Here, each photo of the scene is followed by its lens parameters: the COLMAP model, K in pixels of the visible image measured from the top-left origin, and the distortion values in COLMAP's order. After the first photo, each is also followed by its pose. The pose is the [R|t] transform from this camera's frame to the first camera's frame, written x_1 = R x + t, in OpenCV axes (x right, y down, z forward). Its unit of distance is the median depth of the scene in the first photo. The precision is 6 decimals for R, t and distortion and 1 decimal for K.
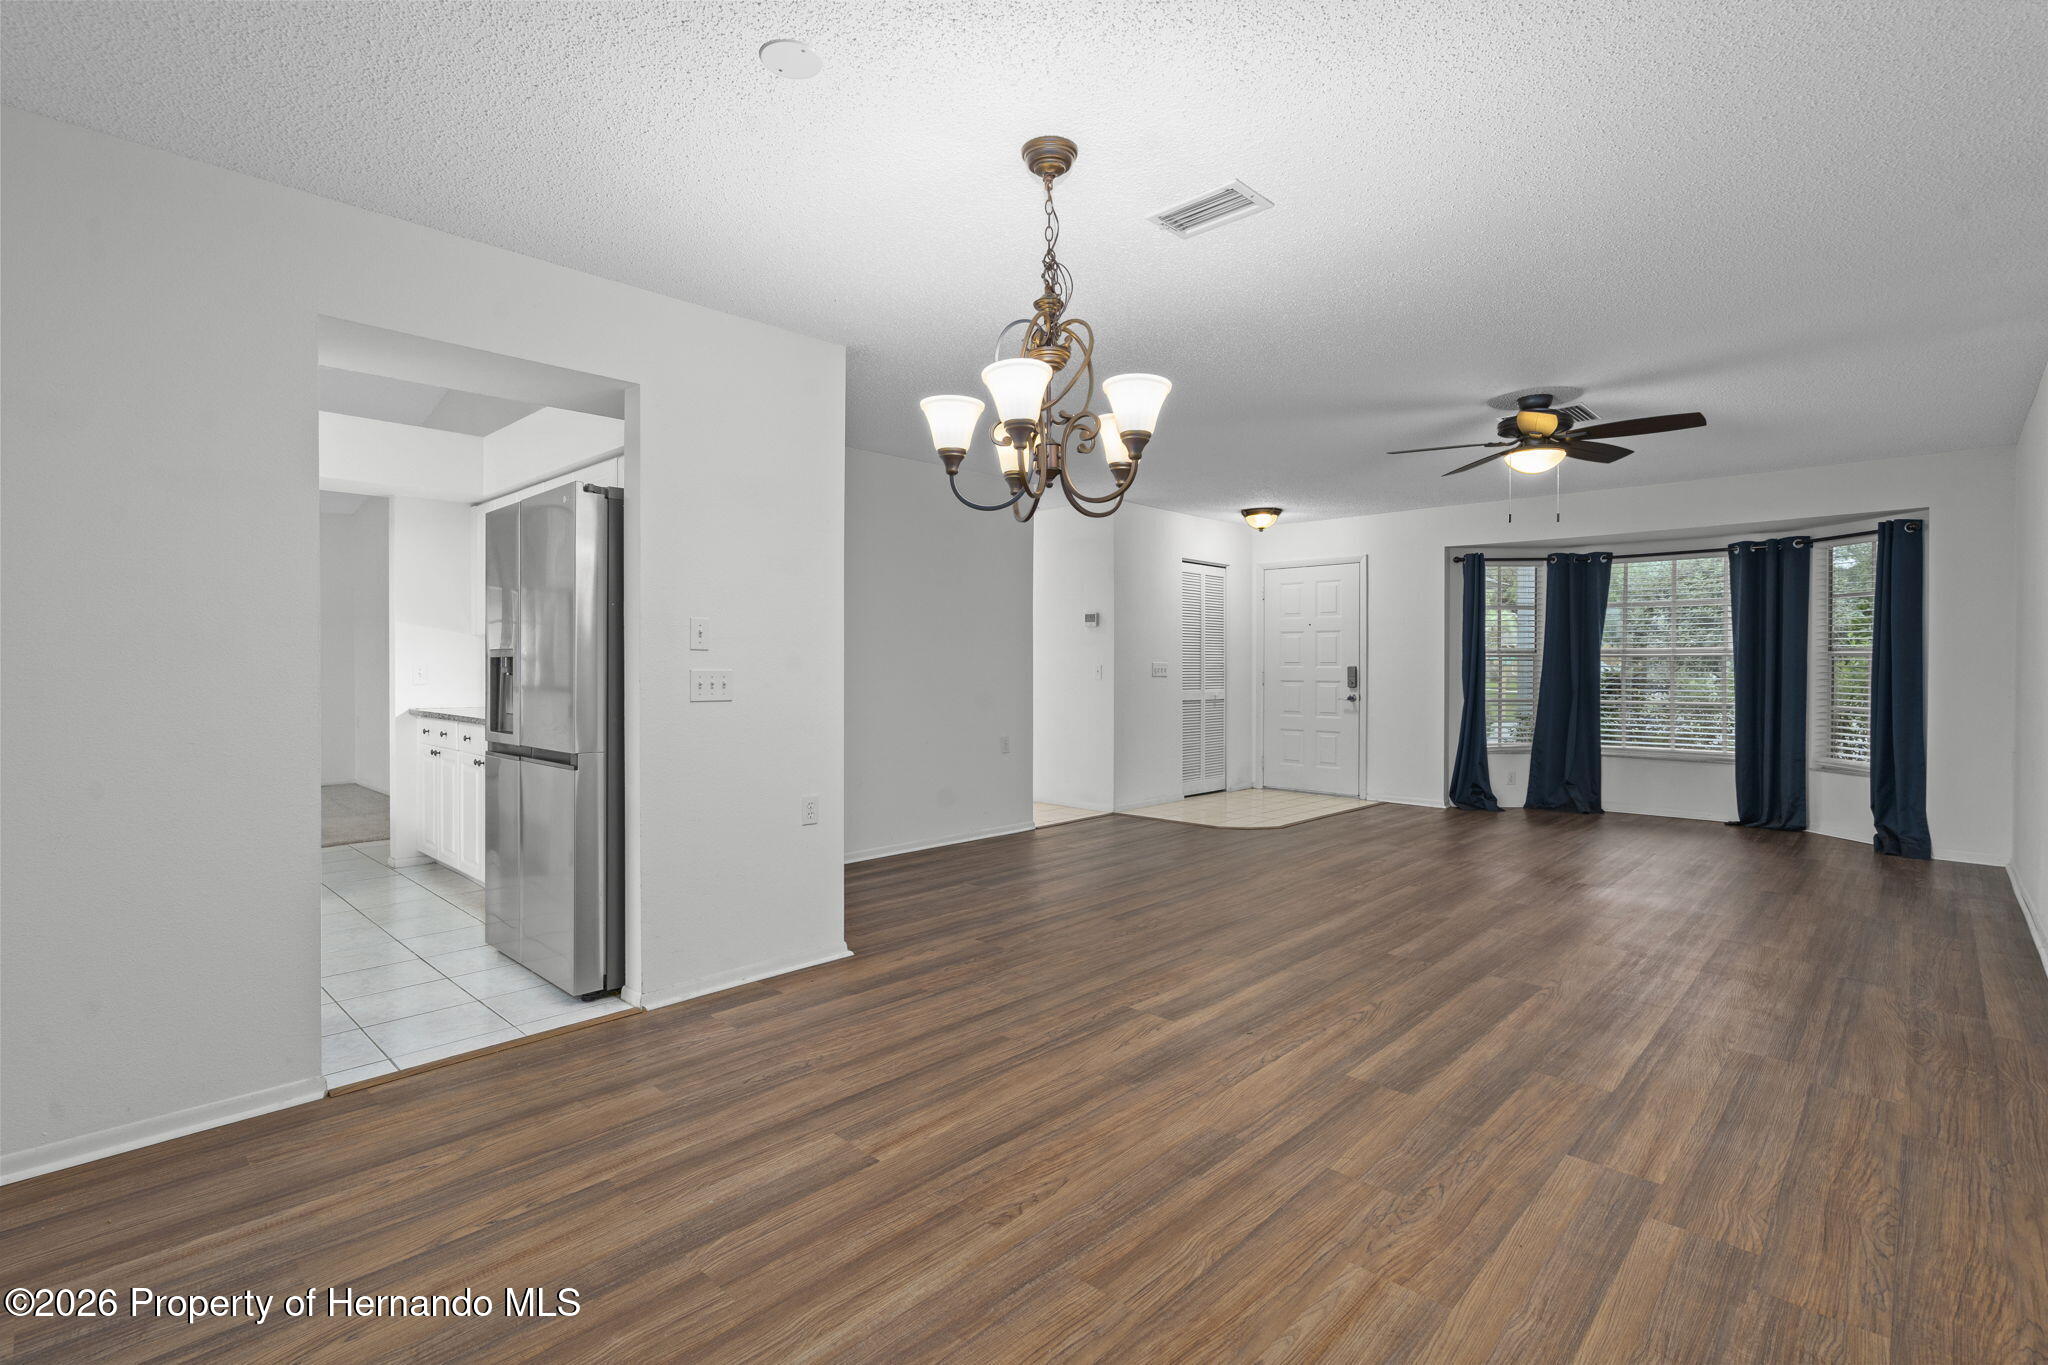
lens RADIAL K [[957.1, 0, 1024.0], [0, 957.1, 682.5], [0, 0, 1]] dist [0.000667, -0.000456]
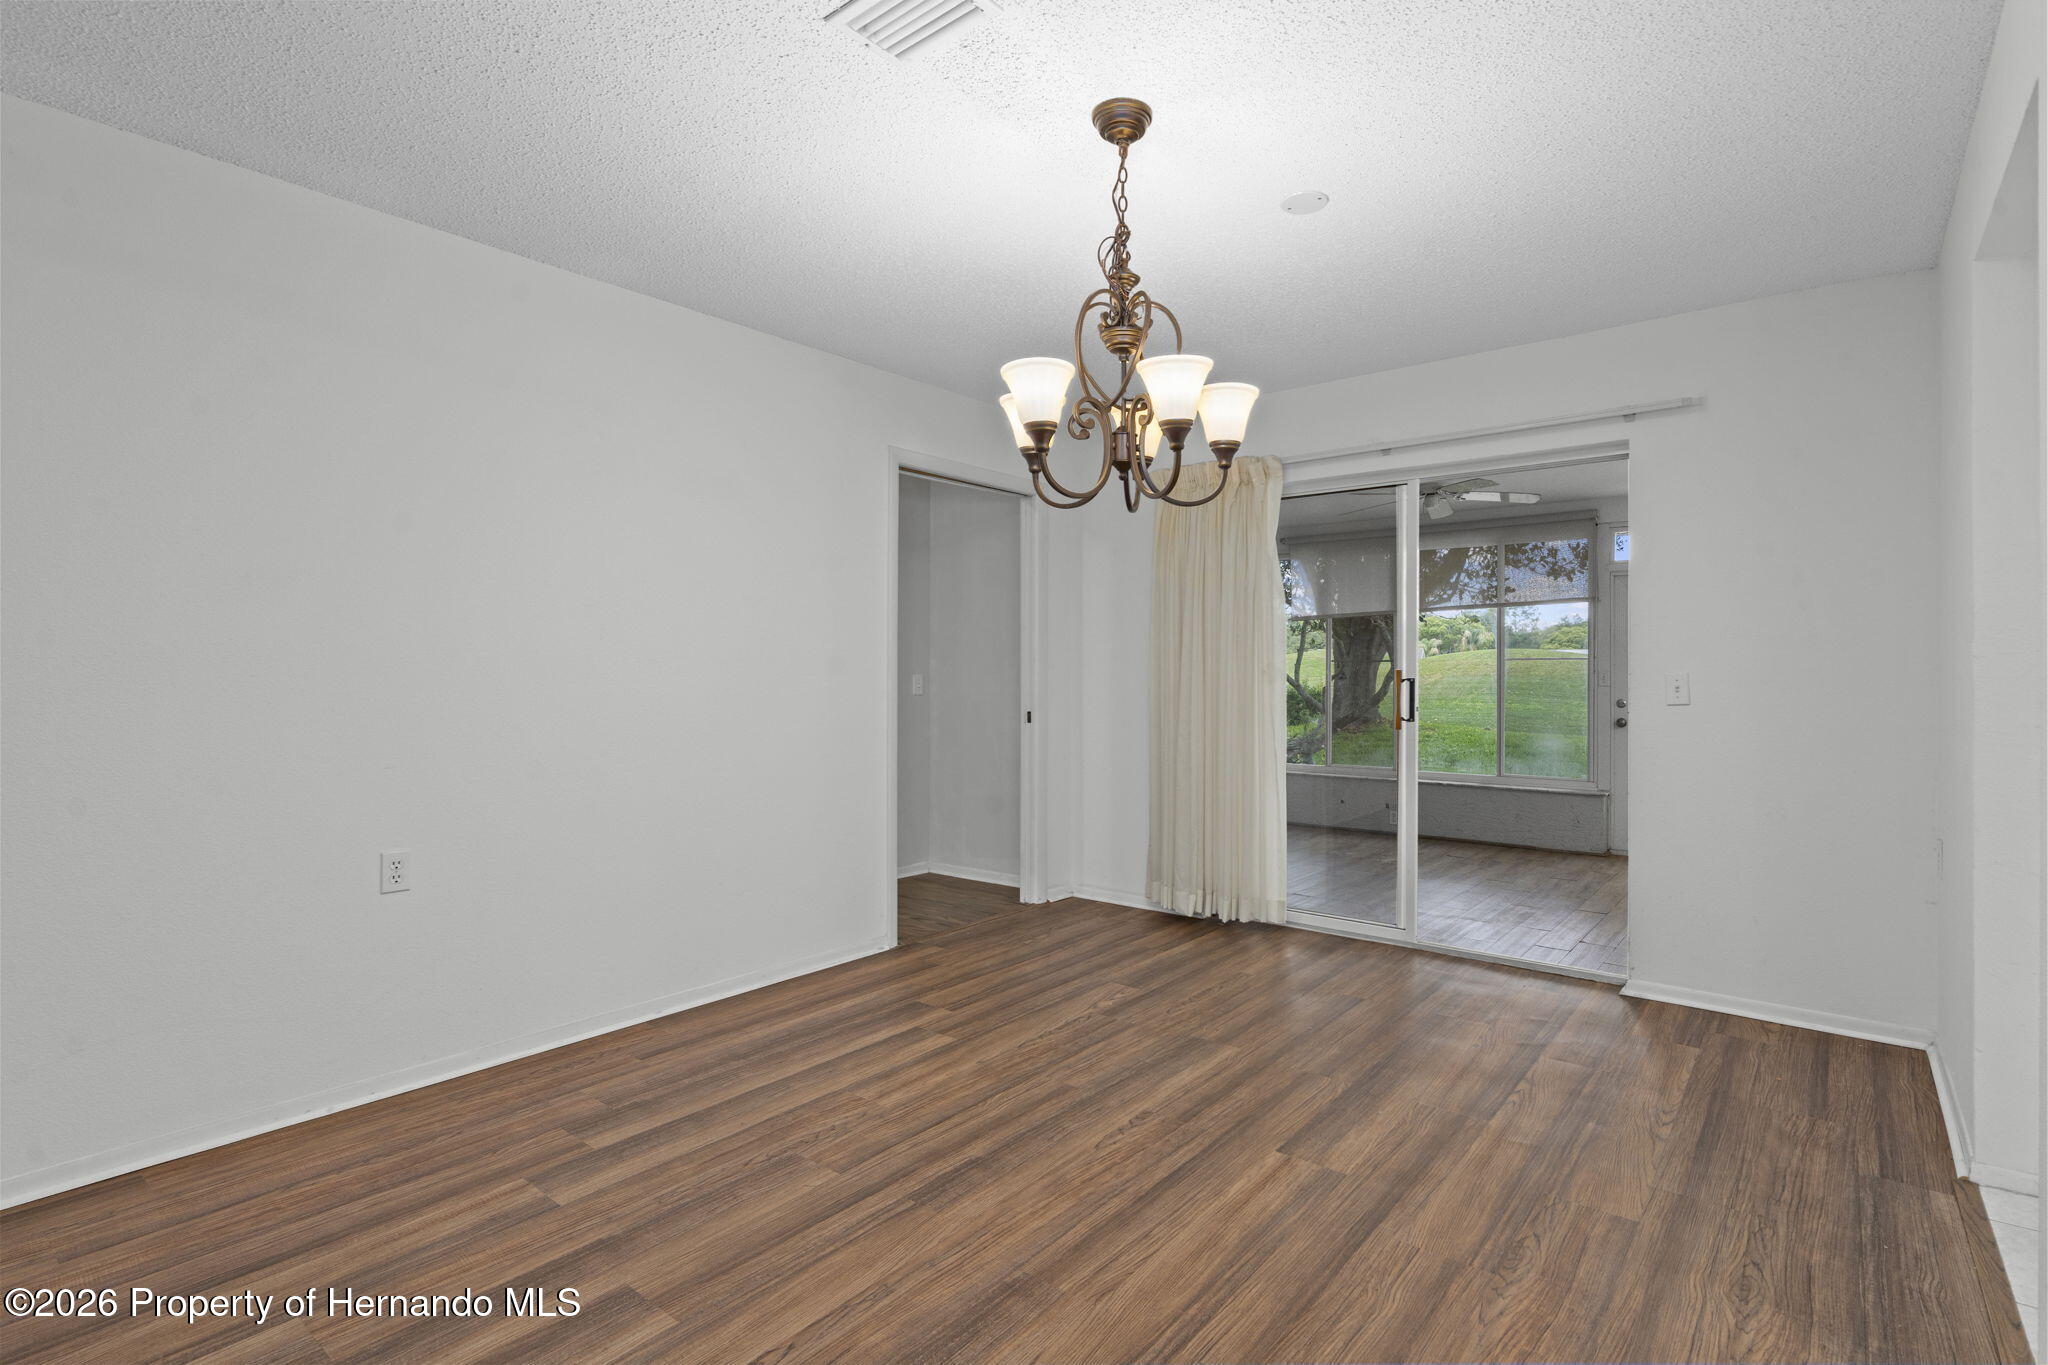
lens RADIAL K [[960.9, 0, 1049.8], [0, 960.9, 674.8], [0, 0, 1]] dist [-0.001580, 0.000319]
pose [[-0.998338, -0.001574, -0.057600, 0.056077], [-0.002999, 0.999692, 0.024653, -0.016320], [0.057544, 0.024785, -0.998035, 0.722829]]
